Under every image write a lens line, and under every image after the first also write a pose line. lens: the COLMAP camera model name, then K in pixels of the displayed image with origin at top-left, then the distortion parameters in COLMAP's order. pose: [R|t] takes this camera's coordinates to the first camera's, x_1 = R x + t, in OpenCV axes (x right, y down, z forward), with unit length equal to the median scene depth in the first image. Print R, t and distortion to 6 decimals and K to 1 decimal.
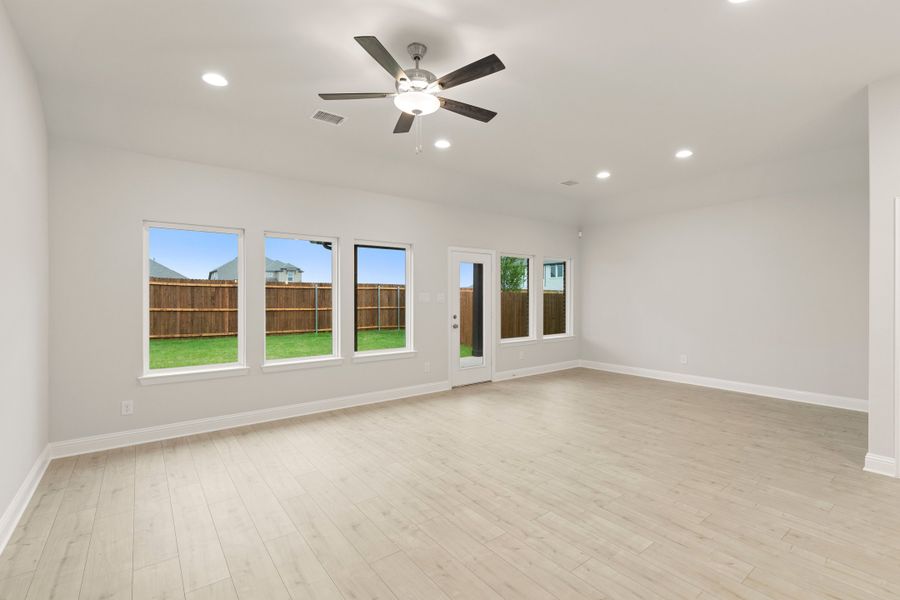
lens RADIAL K [[415.1, 0, 456.1], [0, 415.1, 300.8], [0, 0, 1]] dist [-0.001616, 0.000091]
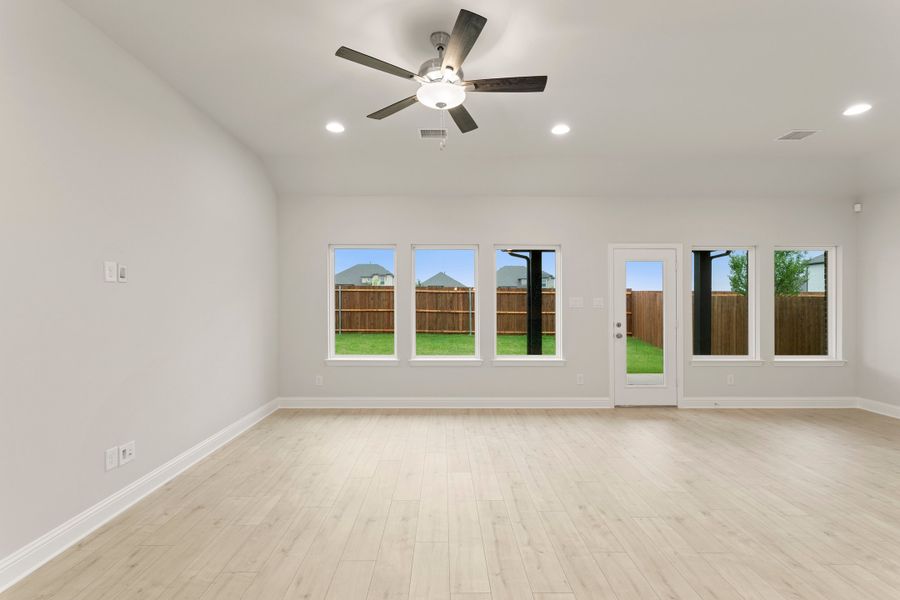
lens RADIAL K [[391.0, 0, 443.9], [0, 391.0, 301.1], [0, 0, 1]] dist [0.000676, -0.000308]
pose [[0.791553, 0.002975, -0.611093, 0.253578], [-0.009748, 0.999922, -0.007758, -0.000397], [0.611023, 0.012098, 0.791520, 0.167836]]
